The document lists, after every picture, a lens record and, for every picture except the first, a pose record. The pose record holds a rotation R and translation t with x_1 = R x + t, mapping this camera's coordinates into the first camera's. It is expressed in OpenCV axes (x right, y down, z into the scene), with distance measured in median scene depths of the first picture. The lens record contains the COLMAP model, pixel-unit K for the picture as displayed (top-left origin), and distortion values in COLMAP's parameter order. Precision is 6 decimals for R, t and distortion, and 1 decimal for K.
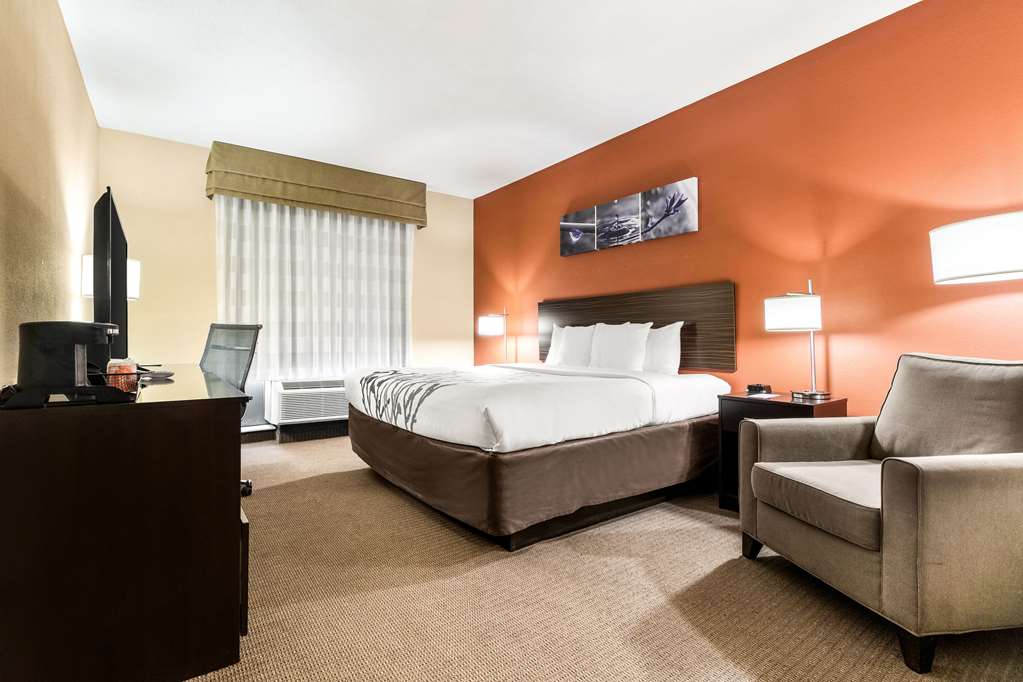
lens RADIAL K [[452.9, 0, 504.2], [0, 452.9, 340.6], [0, 0, 1]] dist [-0.002803, 0.000191]
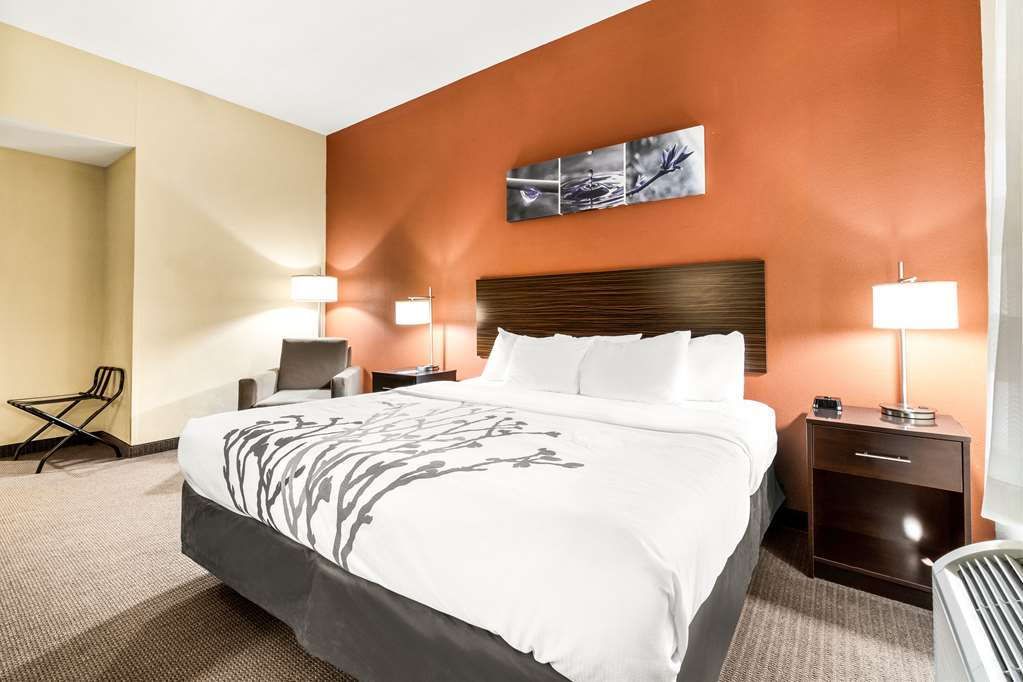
lens RADIAL K [[452.9, 0, 511.3], [0, 452.9, 311.1], [0, 0, 1]] dist [-0.002803, 0.000191]
pose [[0.957891, 0.013759, 0.286803, -0.102264], [-0.005824, 0.999577, -0.028502, -0.014170], [-0.287074, 0.025631, 0.957565, 0.309936]]
